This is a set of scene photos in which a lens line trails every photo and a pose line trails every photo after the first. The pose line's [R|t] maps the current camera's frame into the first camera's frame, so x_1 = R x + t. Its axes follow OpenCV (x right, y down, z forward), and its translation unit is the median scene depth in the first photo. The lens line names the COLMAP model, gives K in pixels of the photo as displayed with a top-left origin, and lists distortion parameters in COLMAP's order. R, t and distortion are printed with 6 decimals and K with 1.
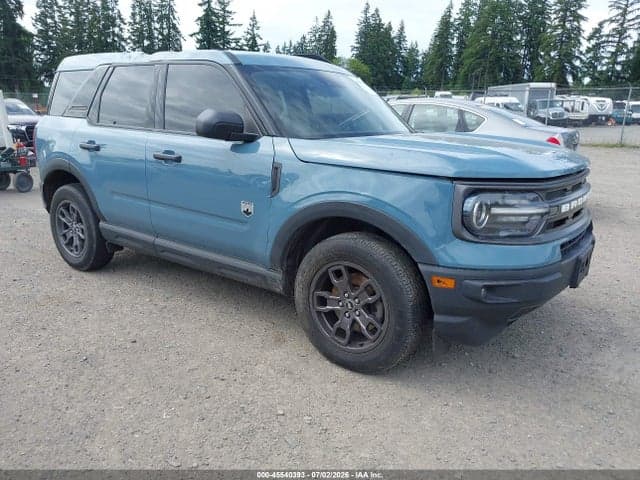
lens RADIAL K [[533.5, 0, 313.6], [0, 533.5, 241.1], [0, 0, 1]] dist [0.002781, 0.012338]
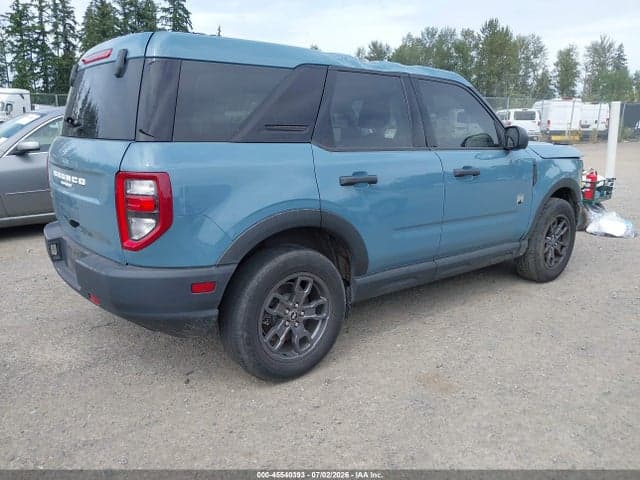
lens RADIAL K [[527.4, 0, 320.0], [0, 527.4, 240.0], [0, 0, 1]] dist [0.005413, 0.004717]
pose [[0.212332, -0.231823, 0.949301, -0.106895], [0.233999, 0.955252, 0.180937, -0.022751], [-0.948767, 0.183716, 0.257077, 0.082670]]
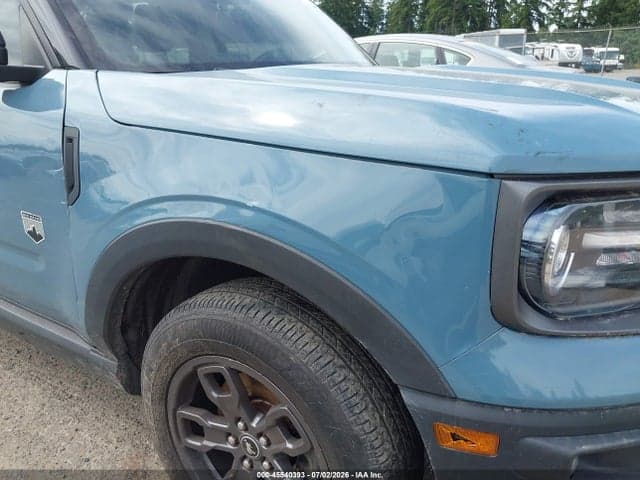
lens RADIAL K [[527.4, 0, 320.0], [0, 527.4, 240.0], [0, 0, 1]] dist [0.005413, 0.004717]
pose [[0.997116, -0.044230, 0.061664, 0.007018], [0.039364, 0.996175, 0.078015, -0.005505], [-0.064878, -0.075363, 0.995043, 0.037146]]
